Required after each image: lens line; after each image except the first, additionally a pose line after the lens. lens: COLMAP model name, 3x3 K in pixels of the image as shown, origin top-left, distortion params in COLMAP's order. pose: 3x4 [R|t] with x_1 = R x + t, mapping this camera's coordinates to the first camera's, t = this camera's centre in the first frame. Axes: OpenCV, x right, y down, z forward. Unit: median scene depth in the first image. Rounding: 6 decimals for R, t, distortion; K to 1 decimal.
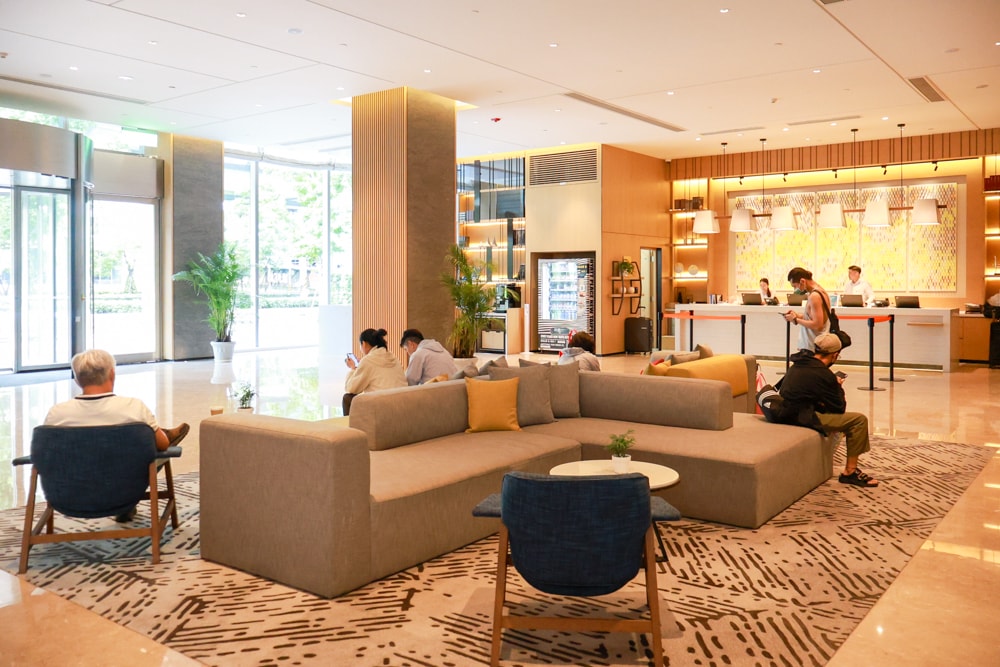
lens RADIAL K [[836.1, 0, 462.2], [0, 836.1, 285.9], [0, 0, 1]] dist [-0.011994, 0.008504]
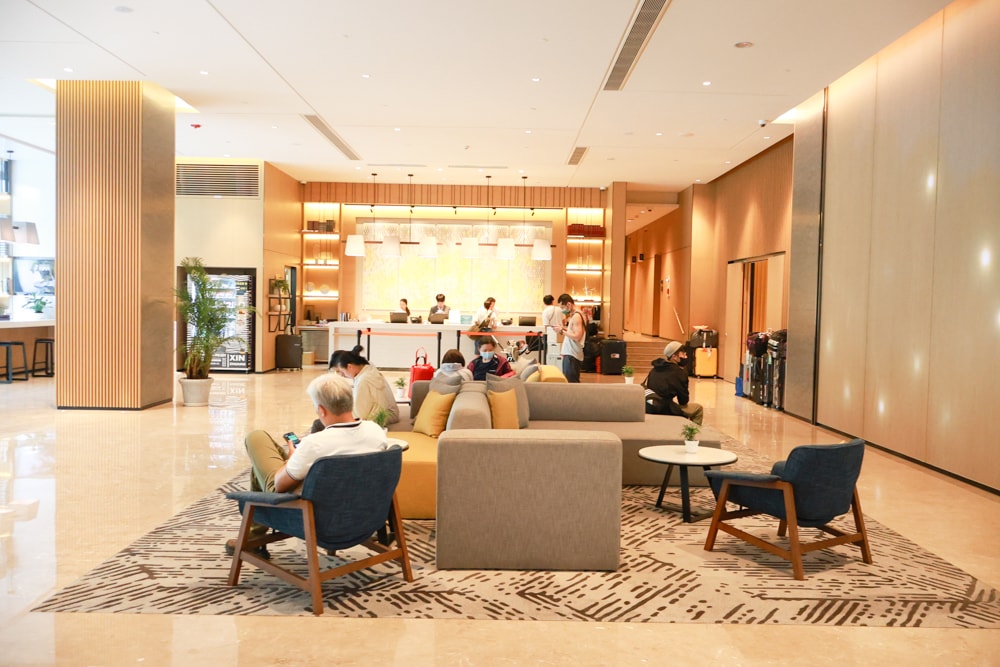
lens RADIAL K [[836.1, 0, 495.8], [0, 836.1, 335.7], [0, 0, 1]] dist [-0.011994, 0.008504]
pose [[0.792763, -0.006041, 0.609500, -0.224969], [-0.019142, 0.999211, 0.034802, -0.001371], [-0.609230, -0.039256, 0.792021, 0.034292]]
